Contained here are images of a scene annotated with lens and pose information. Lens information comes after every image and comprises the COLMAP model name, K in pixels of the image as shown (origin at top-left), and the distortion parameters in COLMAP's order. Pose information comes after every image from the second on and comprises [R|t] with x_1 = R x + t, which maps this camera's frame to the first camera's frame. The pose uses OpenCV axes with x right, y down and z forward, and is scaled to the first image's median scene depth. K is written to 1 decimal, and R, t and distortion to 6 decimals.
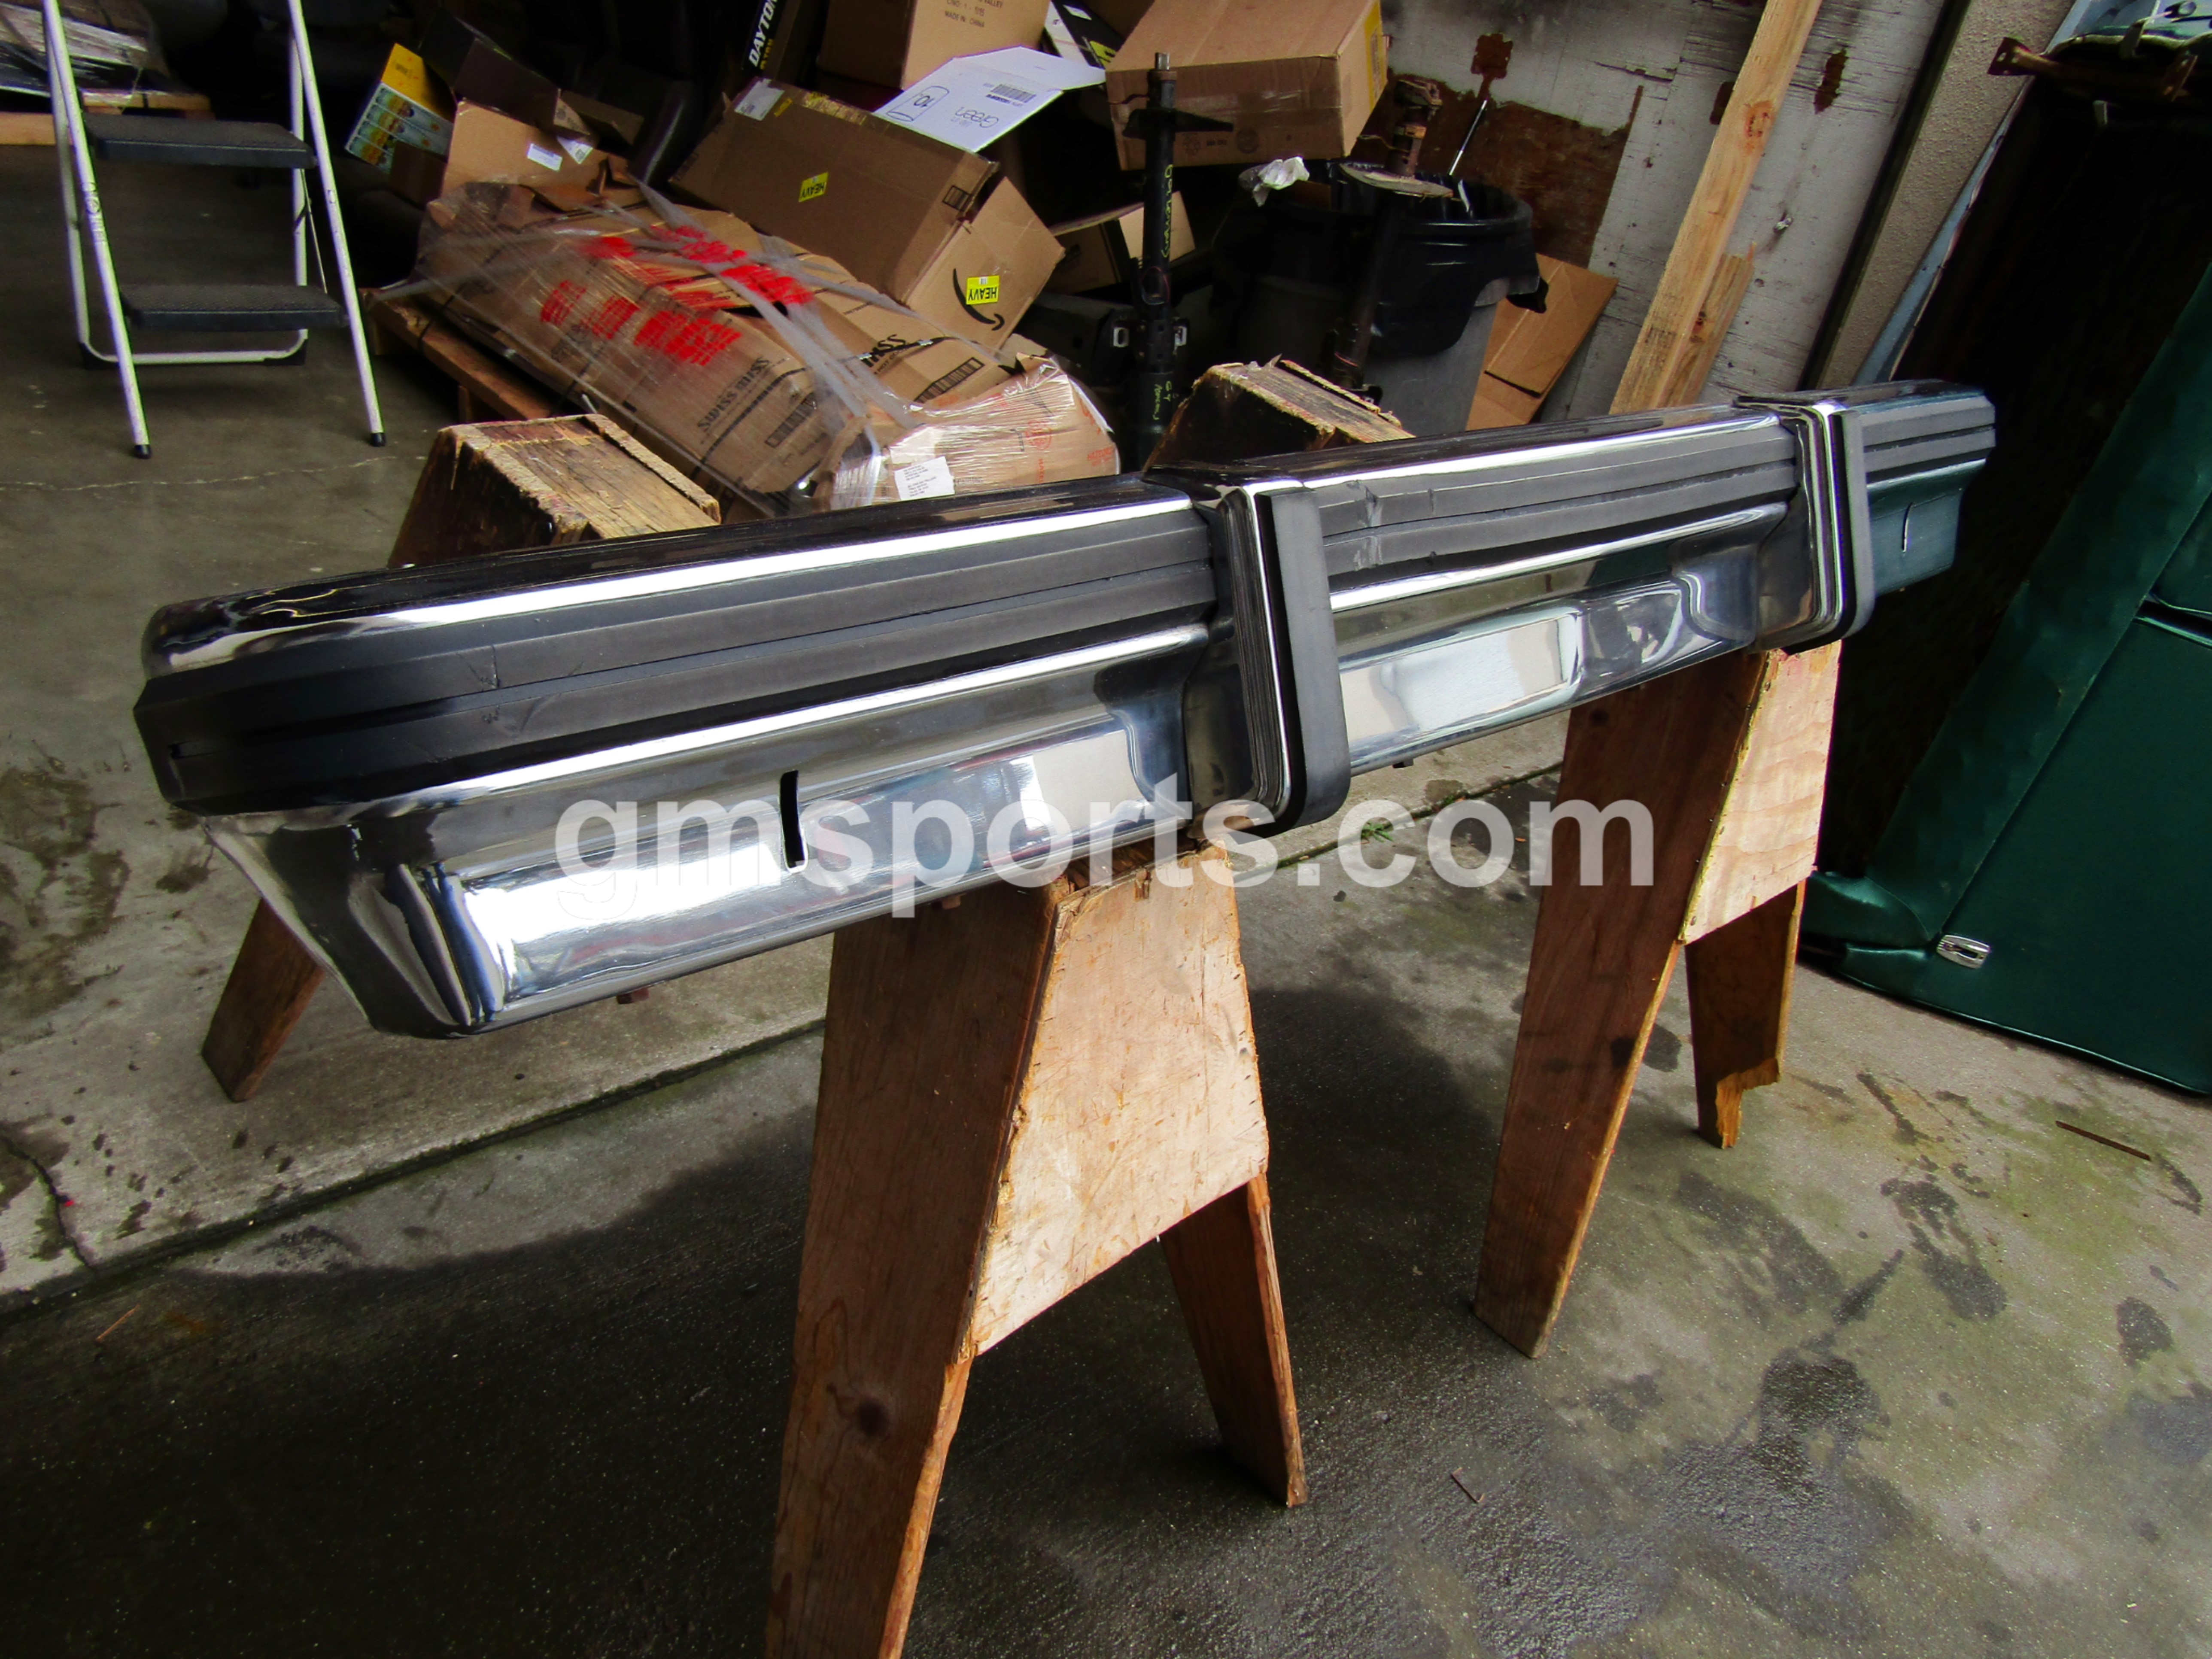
lens RADIAL K [[1575.2, 0, 1099.2], [0, 1575.2, 833.3], [0, 0, 1]] dist [-0.016697, 0.010642]
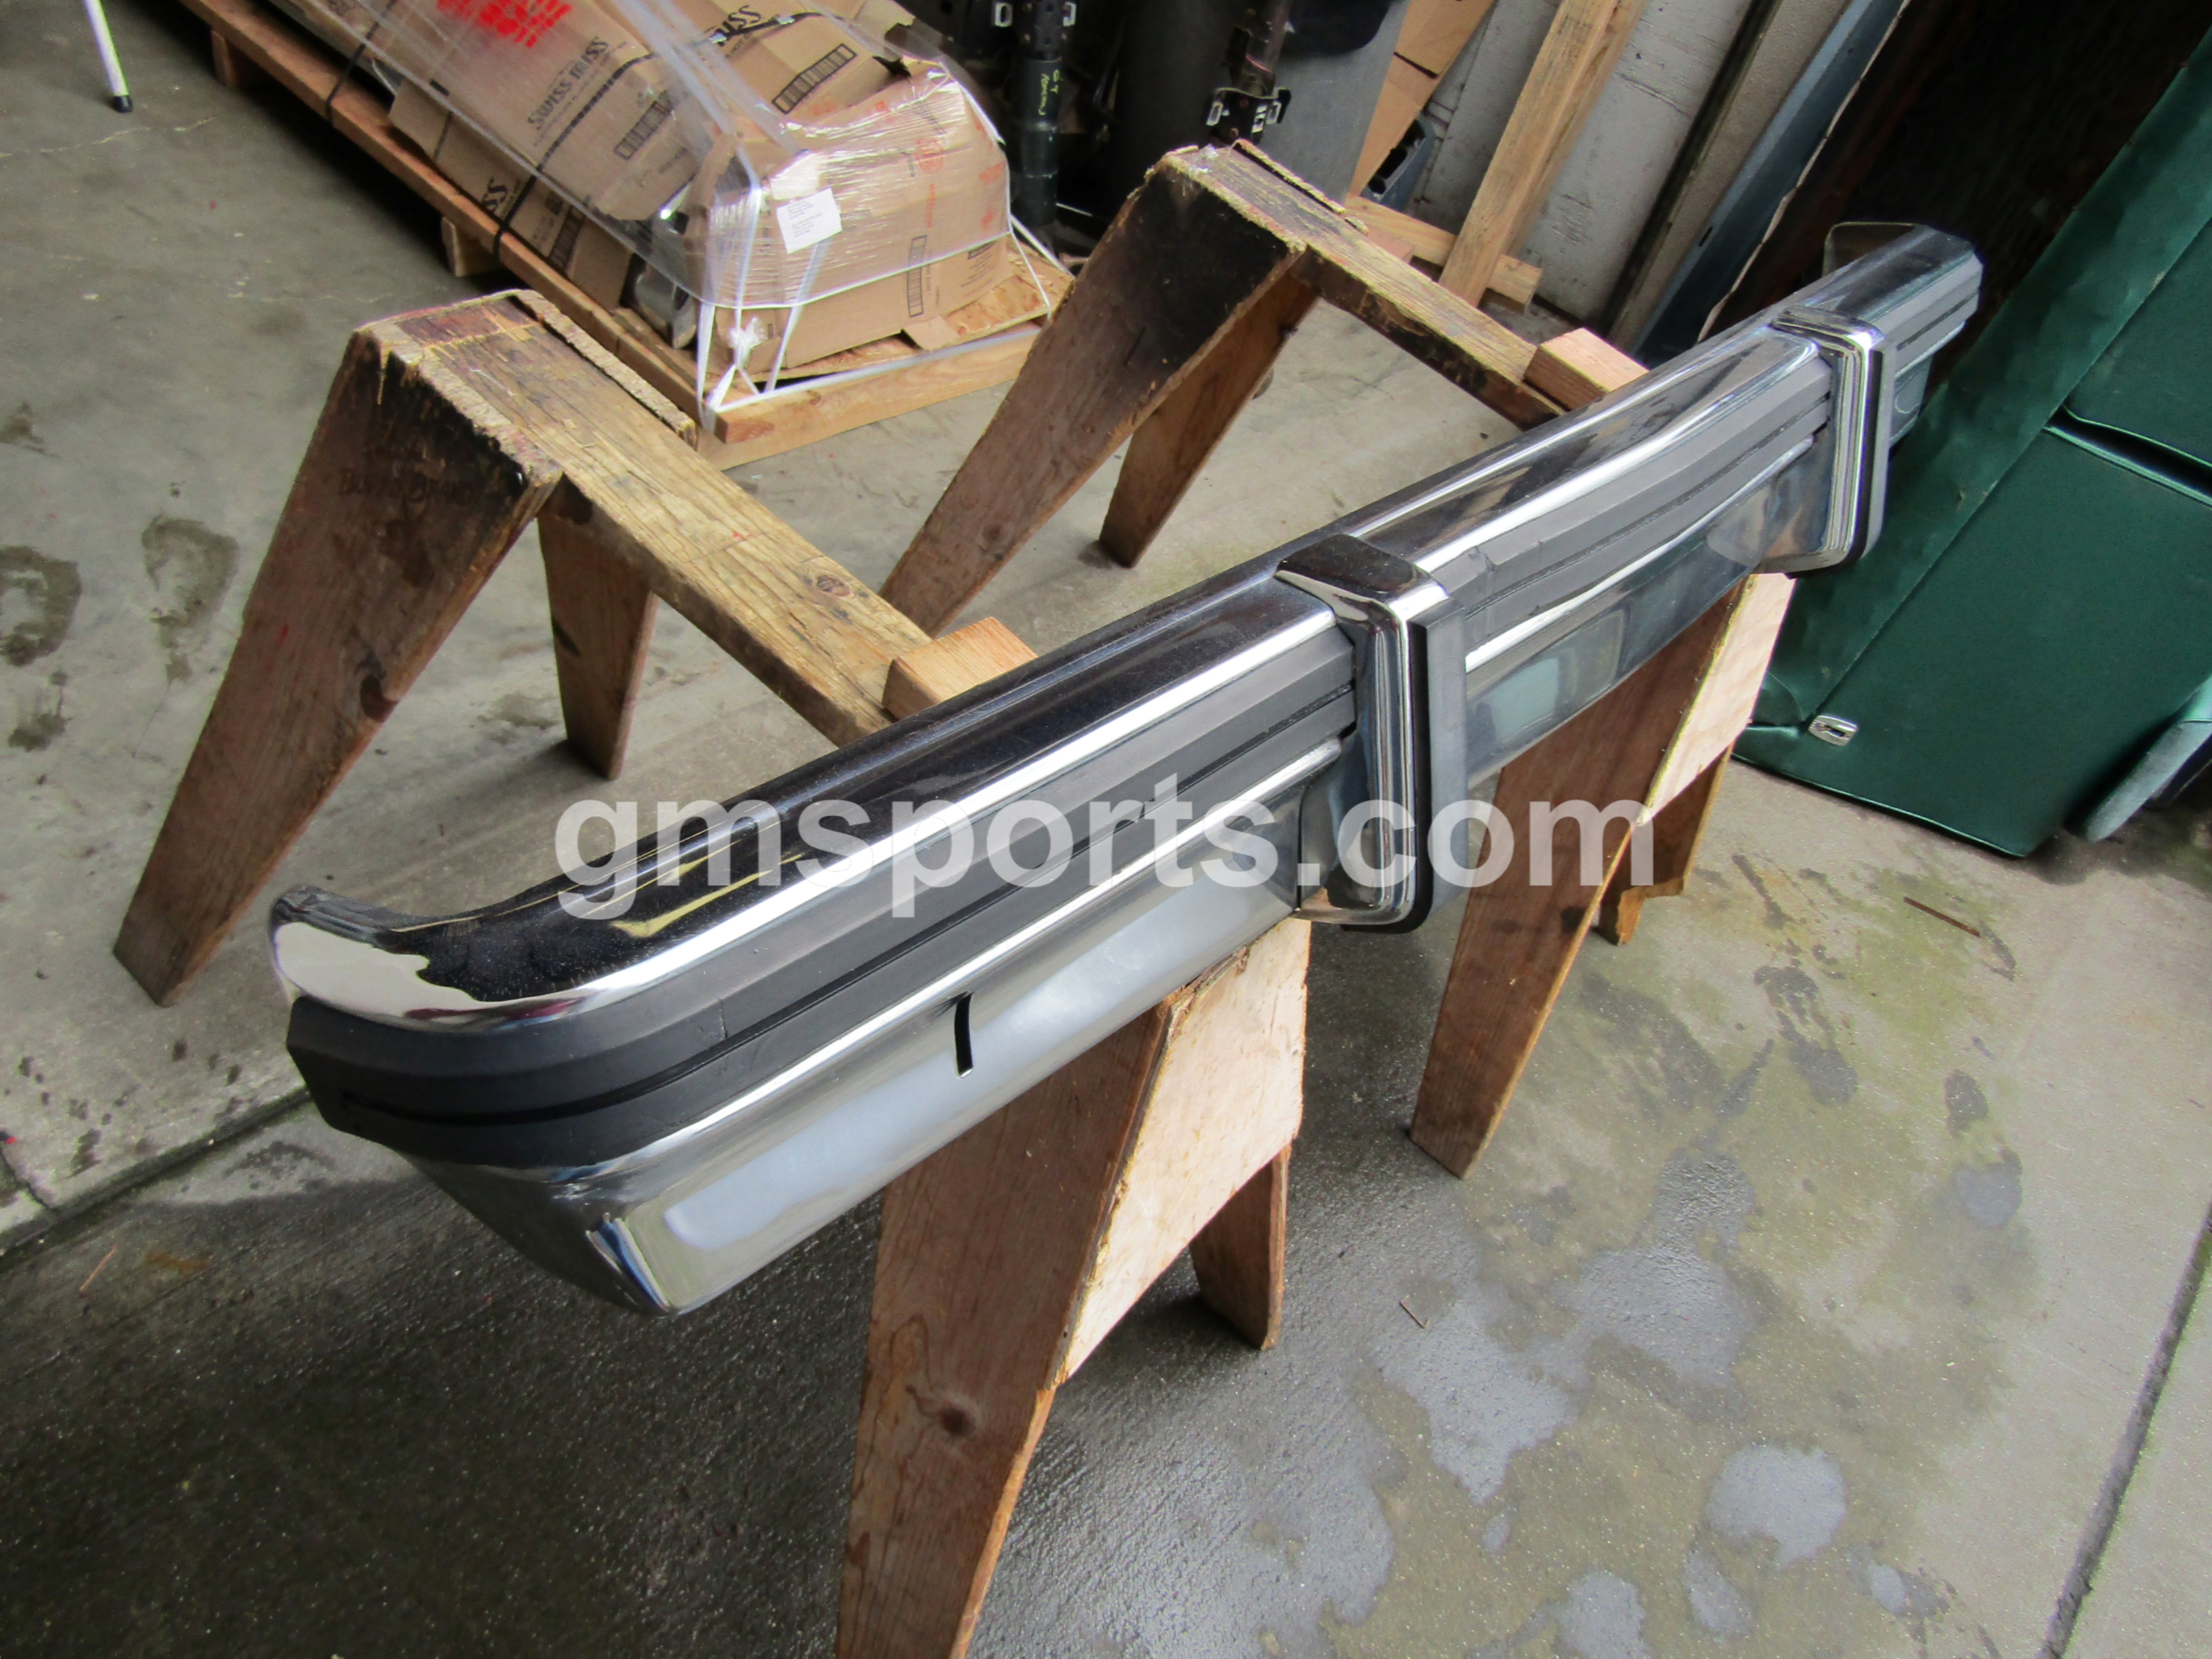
lens RADIAL K [[1575.2, 0, 1096.9], [0, 1575.2, 828.5], [0, 0, 1]] dist [-0.016697, 0.010642]
pose [[0.991595, -0.024100, 0.127115, -0.108837], [-0.008594, 0.968059, 0.250575, -0.172251], [-0.129093, -0.249561, 0.959716, 0.045917]]
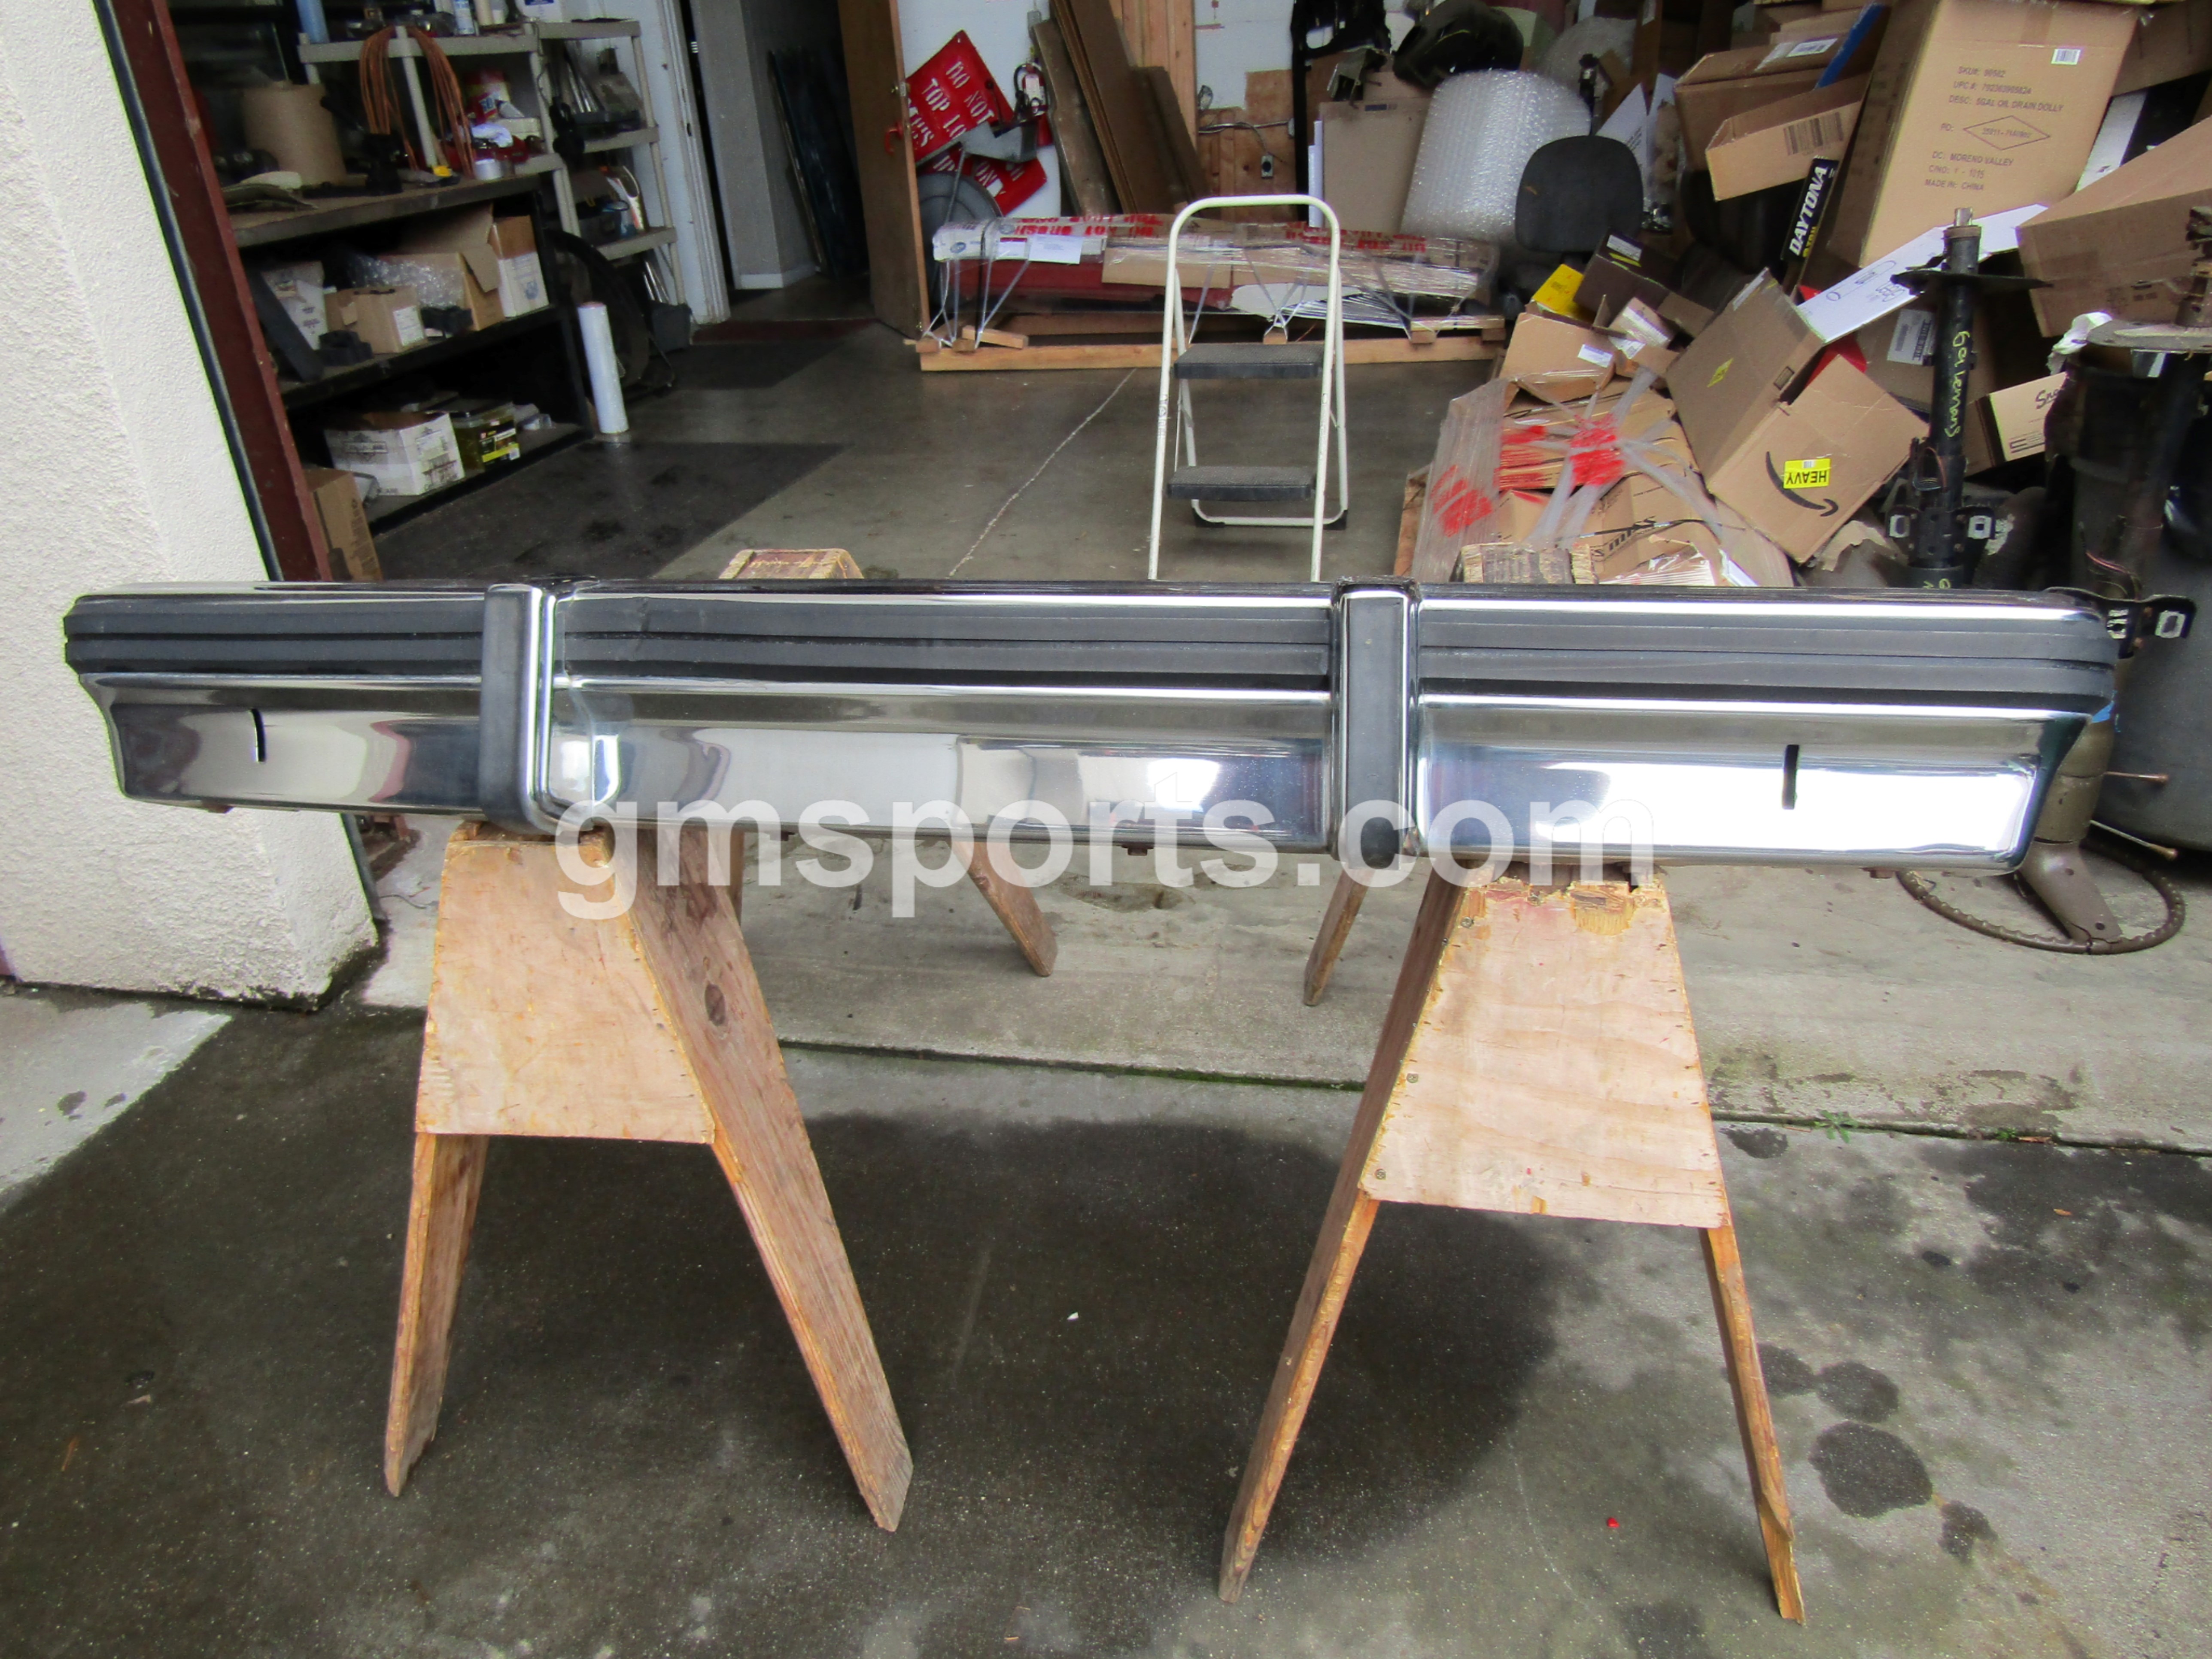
lens RADIAL K [[1575.2, 0, 1096.9], [0, 1575.2, 832.9], [0, 0, 1]] dist [-0.016697, 0.010642]
pose [[0.587713, 0.181851, -0.788368, 0.871006], [-0.268435, 0.963046, 0.022030, -0.094987], [0.763240, 0.198678, 0.614810, 0.295523]]
